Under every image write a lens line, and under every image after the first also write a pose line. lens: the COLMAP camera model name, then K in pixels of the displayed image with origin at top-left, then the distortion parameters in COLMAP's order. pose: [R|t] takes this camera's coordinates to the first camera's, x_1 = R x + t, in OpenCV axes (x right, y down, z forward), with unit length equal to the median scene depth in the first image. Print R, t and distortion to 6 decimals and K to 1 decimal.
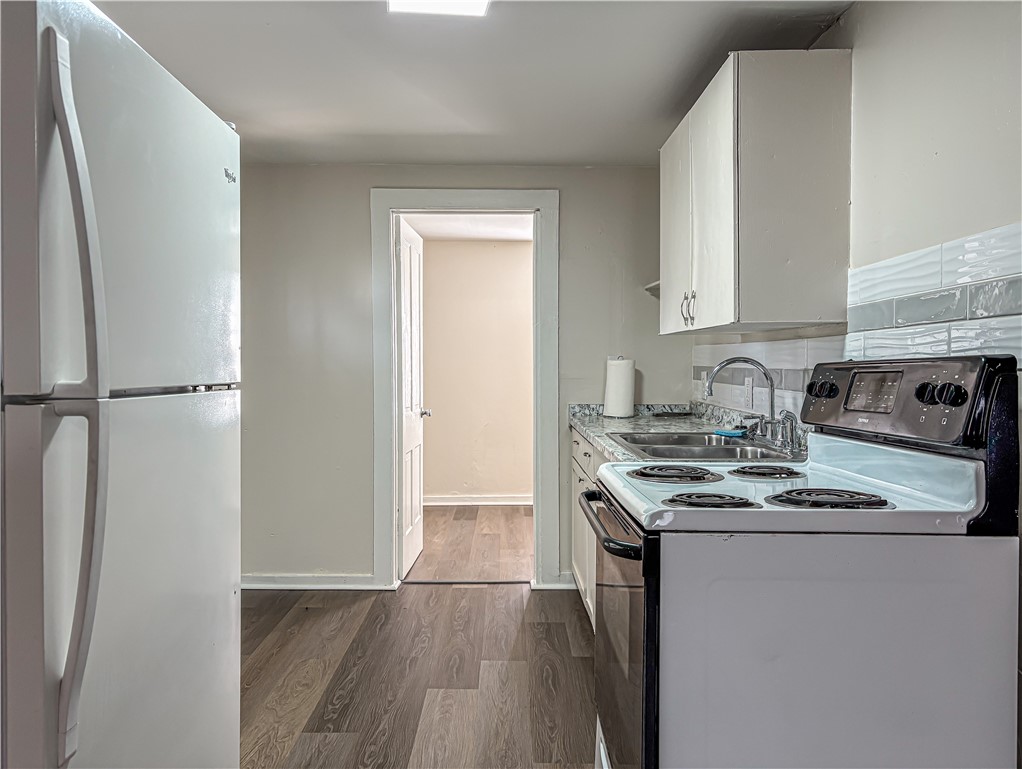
lens RADIAL K [[783.2, 0, 512.0], [0, 783.2, 379.2], [0, 0, 1]] dist [0.050286, 0.000298]
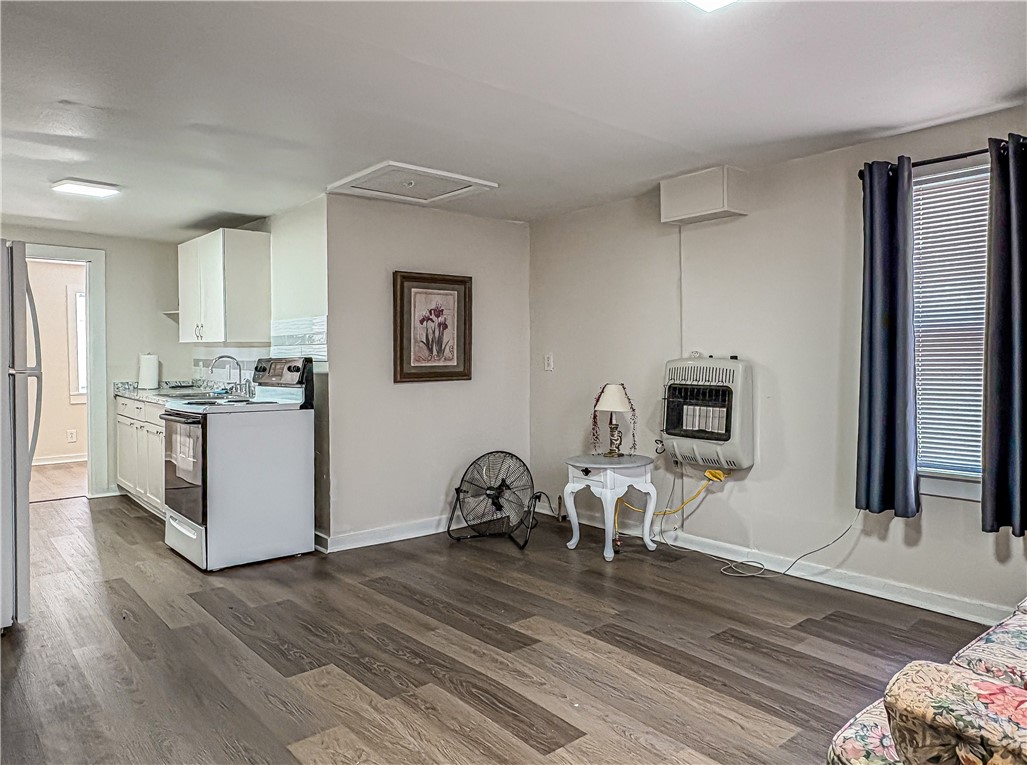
lens RADIAL K [[693.1, 0, 511.6], [0, 693.1, 368.6], [0, 0, 1]] dist [-0.020561, -0.001797]
pose [[0.761521, -0.009932, 0.648064, -0.329123], [0.009801, 0.999945, 0.003809, 0.008213], [-0.648066, 0.003451, 0.761576, -0.924339]]
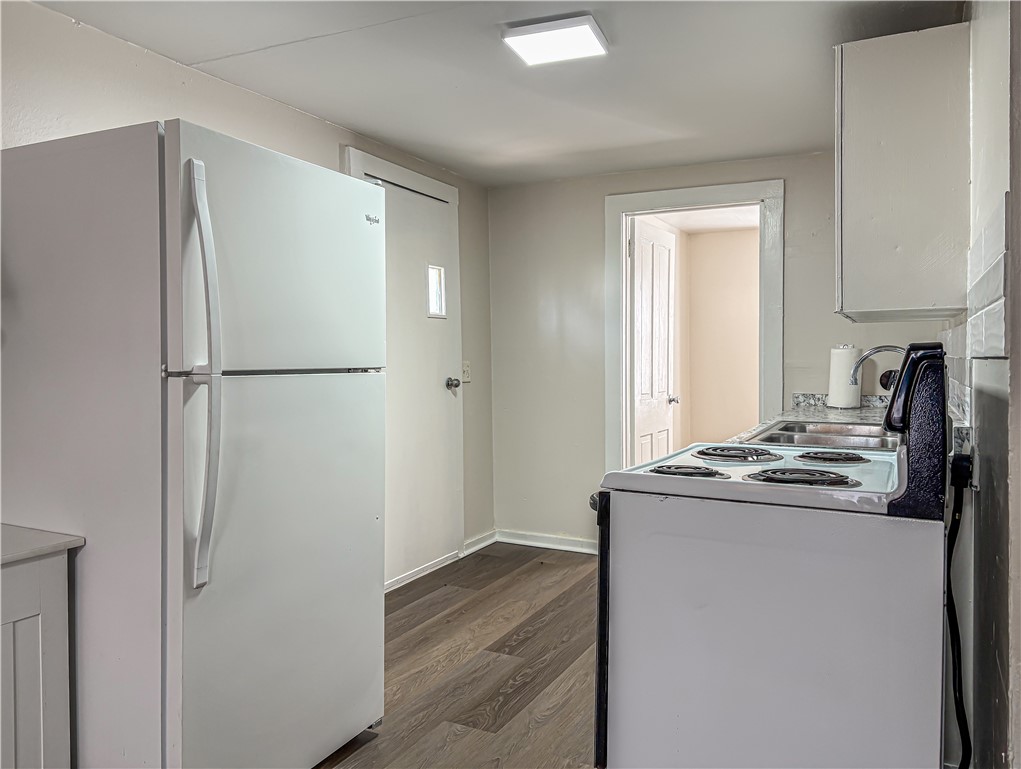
lens RADIAL K [[784.7, 0, 516.0], [0, 784.7, 367.0], [0, 0, 1]] dist [0.074246, -0.005725]
pose [[0.895211, 0.005837, -0.445604, 0.296856], [-0.006841, 0.999976, -0.000645, 0.002007], [0.445589, 0.003626, 0.895230, -0.081071]]
